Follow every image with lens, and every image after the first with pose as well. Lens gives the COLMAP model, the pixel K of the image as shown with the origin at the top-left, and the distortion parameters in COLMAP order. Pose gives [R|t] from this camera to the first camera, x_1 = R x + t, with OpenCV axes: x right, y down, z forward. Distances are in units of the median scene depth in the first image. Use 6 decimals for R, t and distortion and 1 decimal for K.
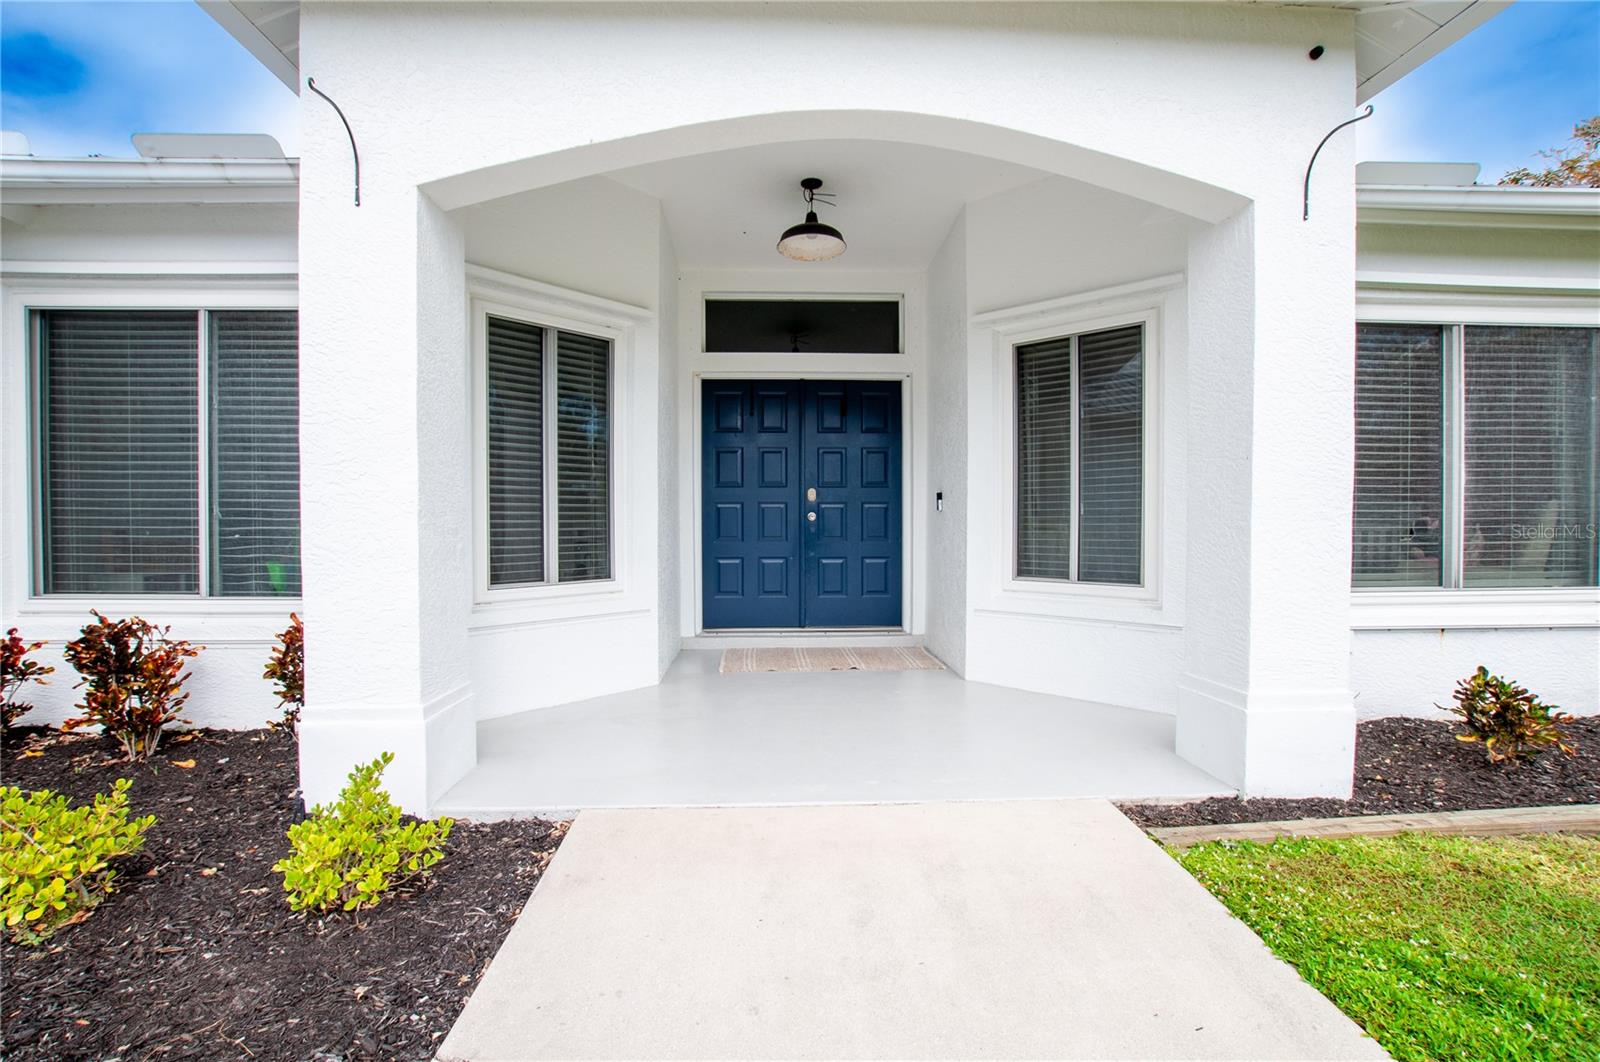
lens RADIAL K [[709.6, 0, 795.9], [0, 709.6, 533.1], [0, 0, 1]] dist [-0.037072, 0.007969]
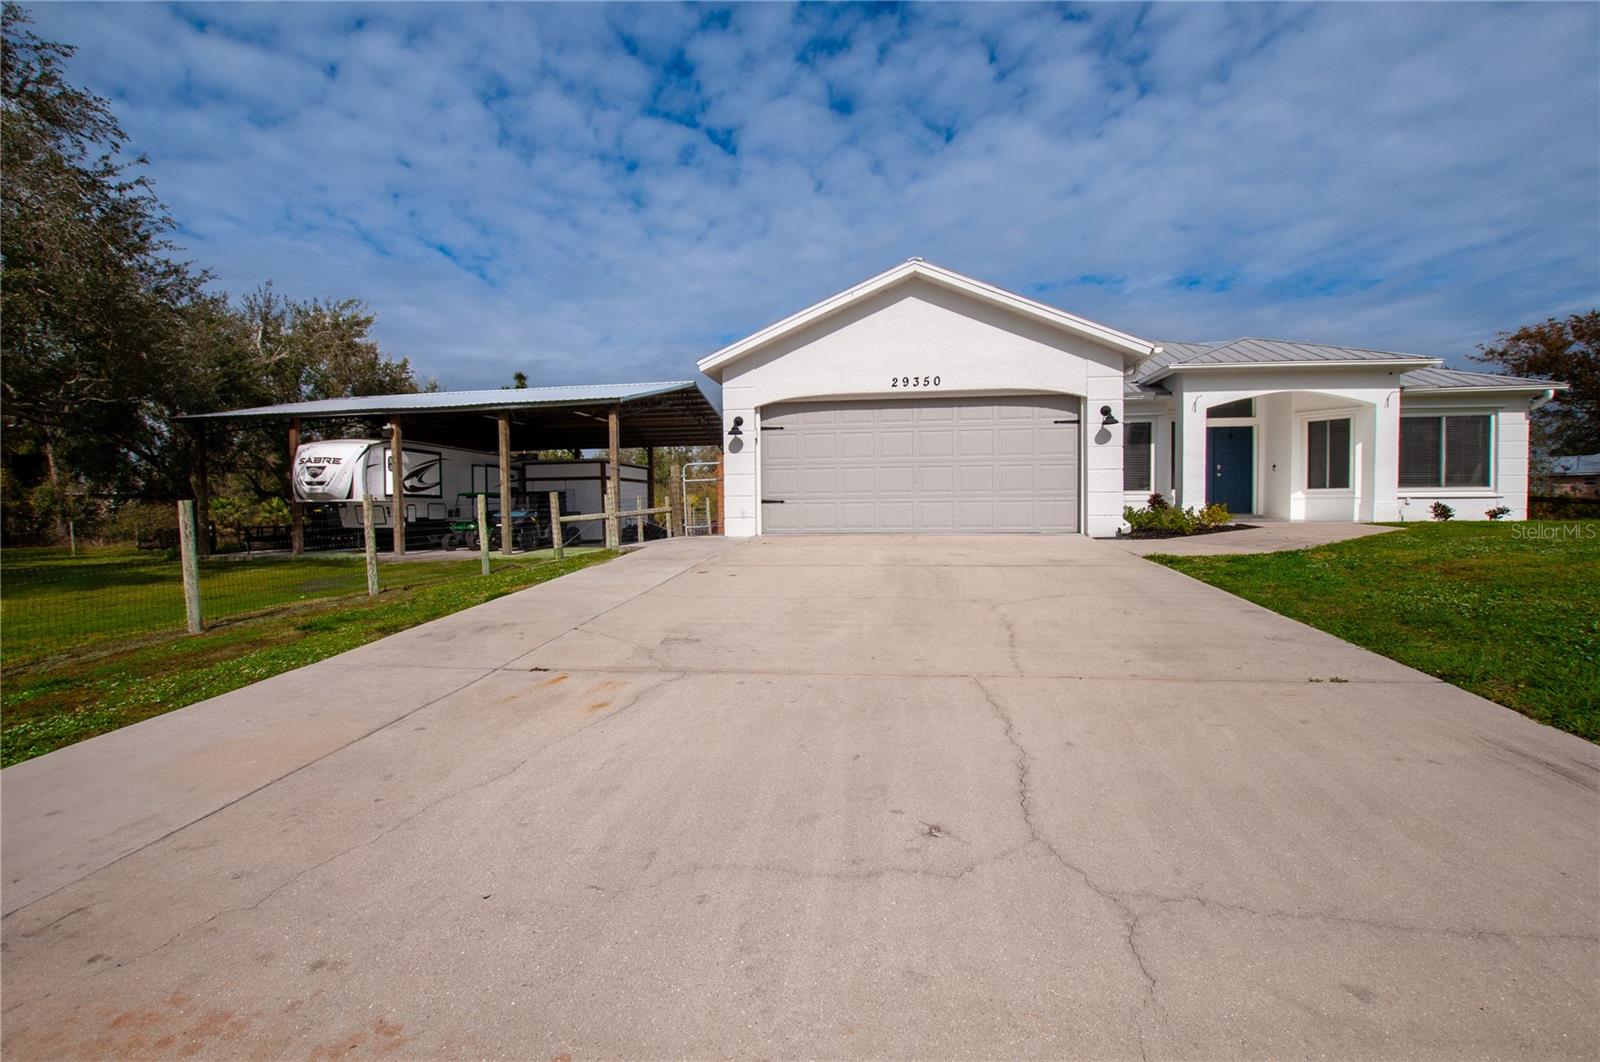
lens RADIAL K [[709.6, 0, 795.9], [0, 709.6, 533.1], [0, 0, 1]] dist [-0.037072, 0.007969]
pose [[0.978956, -0.003742, -0.204038, -1.549367], [0.006411, 0.999902, 0.012421, 0.236279], [0.203971, -0.013468, 0.978884, -3.056029]]
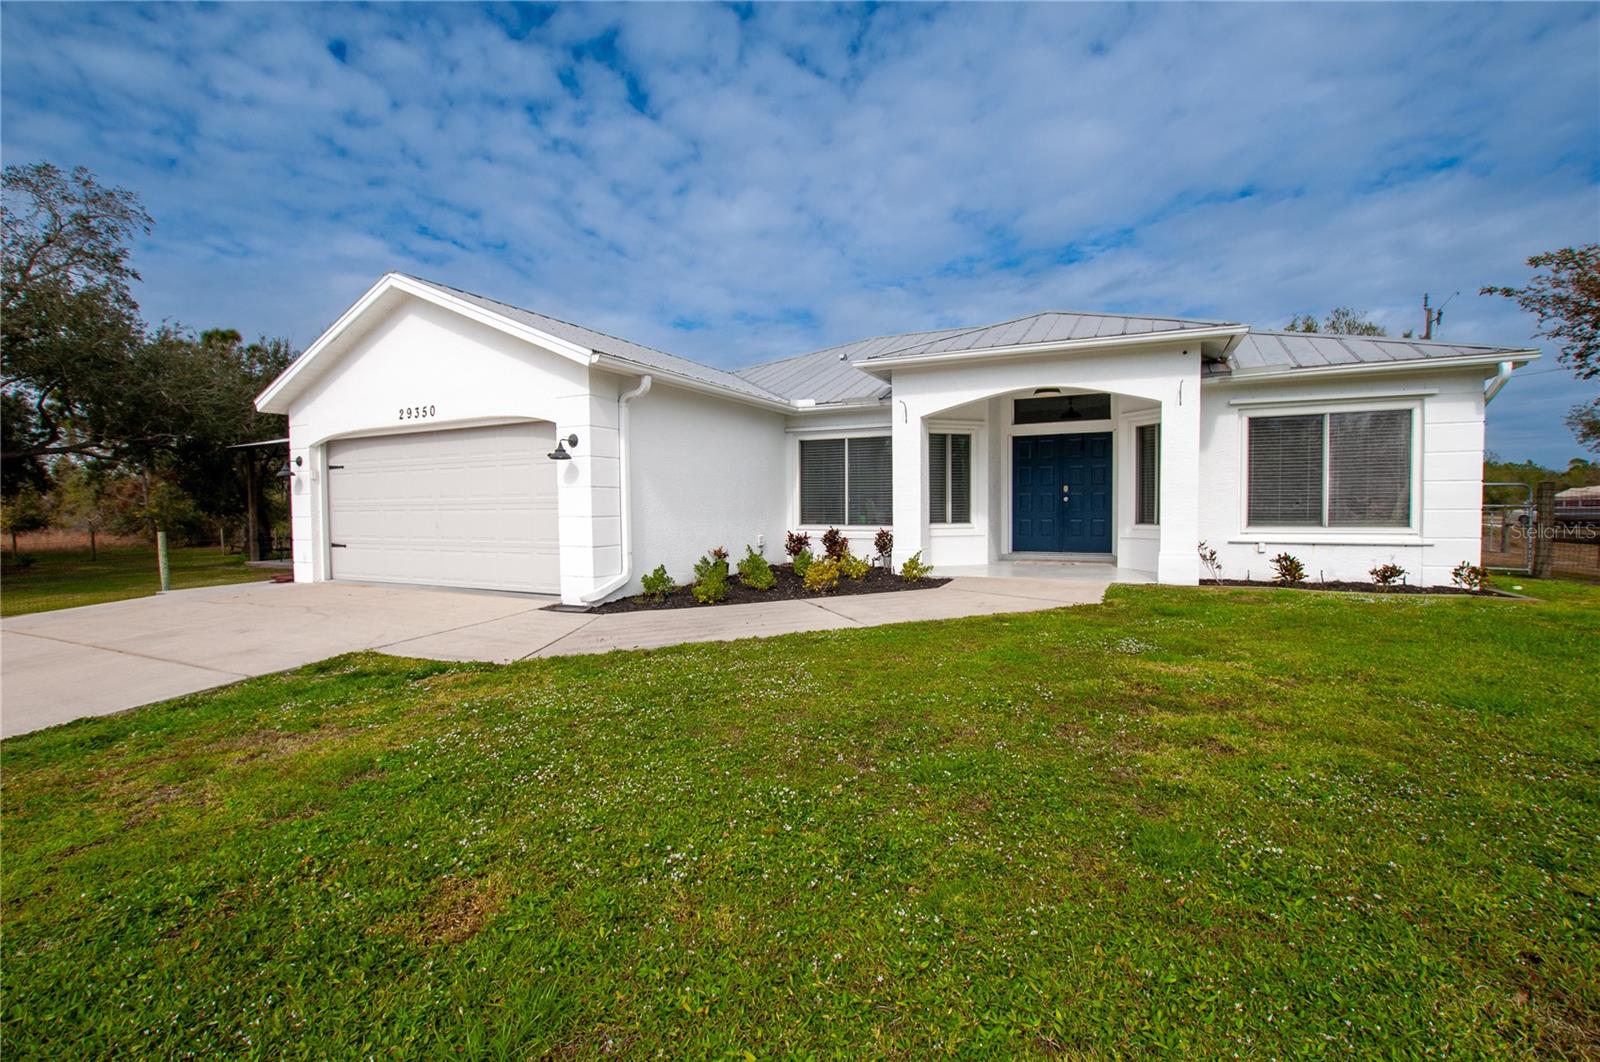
lens RADIAL K [[709.6, 0, 795.9], [0, 709.6, 533.1], [0, 0, 1]] dist [-0.037072, 0.007969]
pose [[0.875696, 0.009487, -0.482770, 0.487198], [0.000092, 0.999804, 0.019814, 0.052571], [0.482863, -0.017395, 0.875523, -1.785472]]
